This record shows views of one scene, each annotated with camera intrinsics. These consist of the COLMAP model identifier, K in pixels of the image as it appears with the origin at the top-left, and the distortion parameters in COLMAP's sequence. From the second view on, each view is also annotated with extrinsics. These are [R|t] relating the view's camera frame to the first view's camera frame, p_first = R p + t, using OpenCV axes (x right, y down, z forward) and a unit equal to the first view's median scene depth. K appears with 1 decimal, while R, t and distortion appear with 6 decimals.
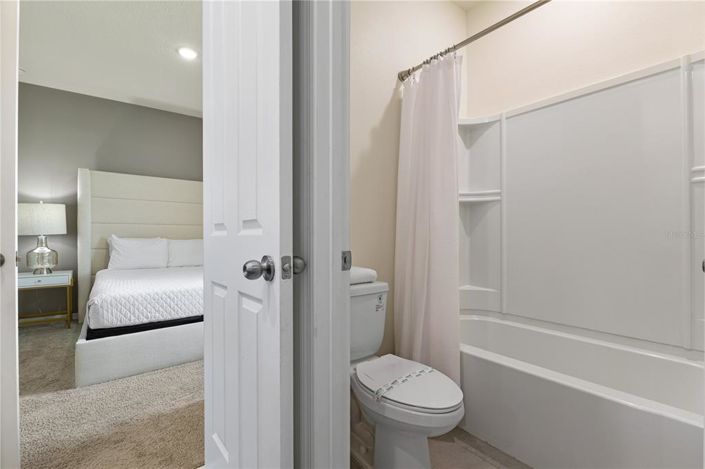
lens RADIAL K [[317.4, 0, 352.5], [0, 317.4, 234.5], [0, 0, 1]] dist [0.001583, 0.000311]
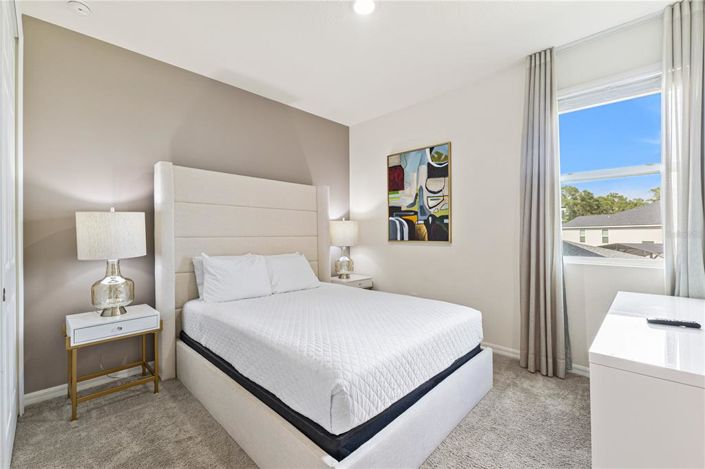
lens RADIAL K [[301.4, 0, 352.5], [0, 301.4, 234.5], [0, 0, 1]] dist [0.040893, 0.000037]
pose [[0.989740, -0.002040, 0.142866, -0.551522], [0.000146, 0.999912, 0.013262, -0.055609], [-0.142880, -0.013105, 0.989653, 0.270393]]
